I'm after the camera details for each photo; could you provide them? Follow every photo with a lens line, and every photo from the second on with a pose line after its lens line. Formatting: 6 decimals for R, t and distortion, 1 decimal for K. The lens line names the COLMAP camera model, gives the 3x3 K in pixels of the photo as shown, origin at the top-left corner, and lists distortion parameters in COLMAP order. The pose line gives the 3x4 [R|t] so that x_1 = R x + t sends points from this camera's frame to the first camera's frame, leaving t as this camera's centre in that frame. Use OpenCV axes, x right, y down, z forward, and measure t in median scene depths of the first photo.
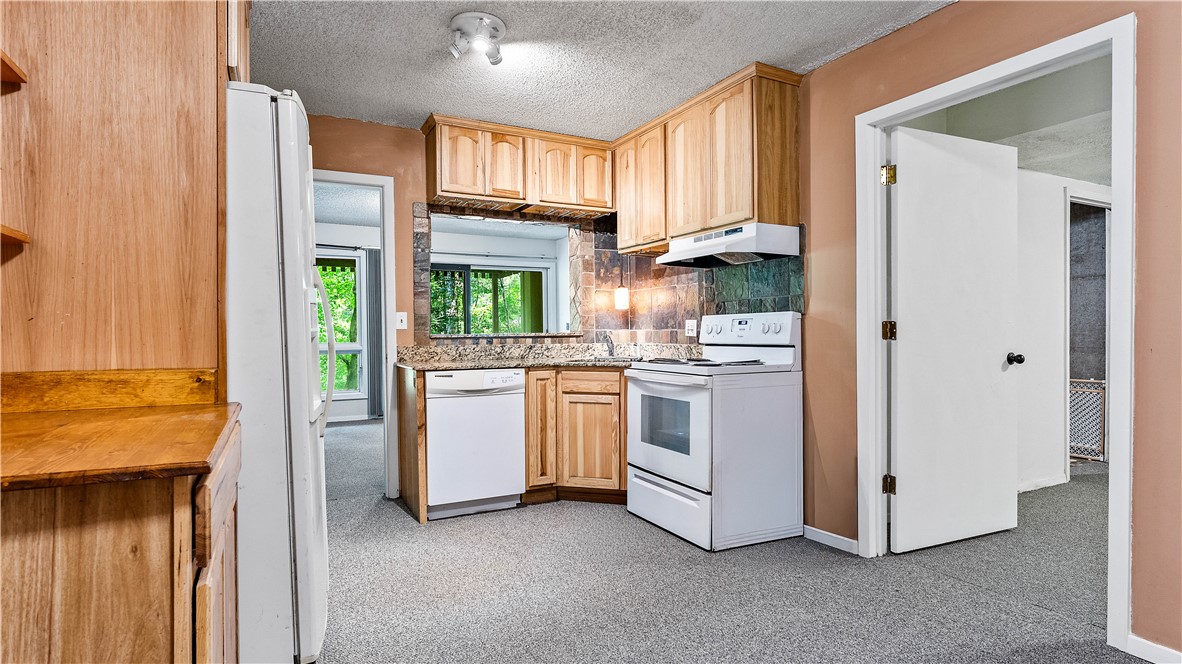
lens RADIAL K [[593.5, 0, 588.6], [0, 593.5, 338.6], [0, 0, 1]] dist [0.001855, 0.000088]
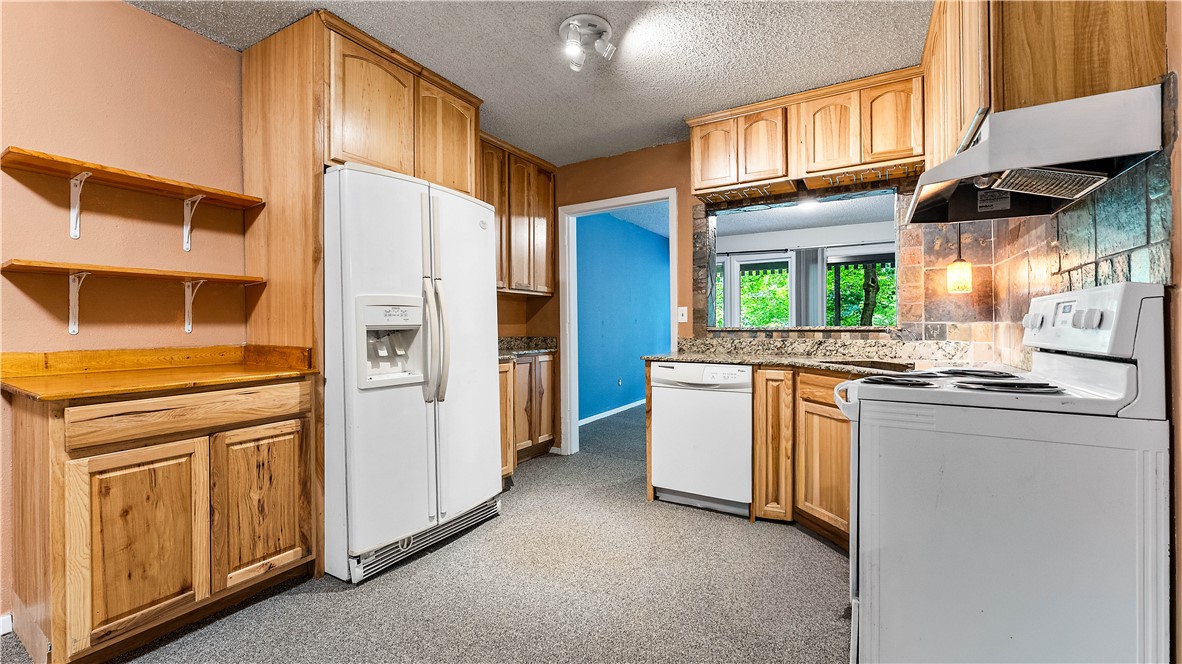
lens RADIAL K [[475.1, 0, 587.8], [0, 475.1, 324.8], [0, 0, 1]] dist [-0.001227, -0.000187]
pose [[0.521275, 0.003037, -0.853383, 0.352253], [-0.009934, 0.999948, -0.002509, -0.007139], [0.853331, 0.009785, 0.521278, 0.384868]]
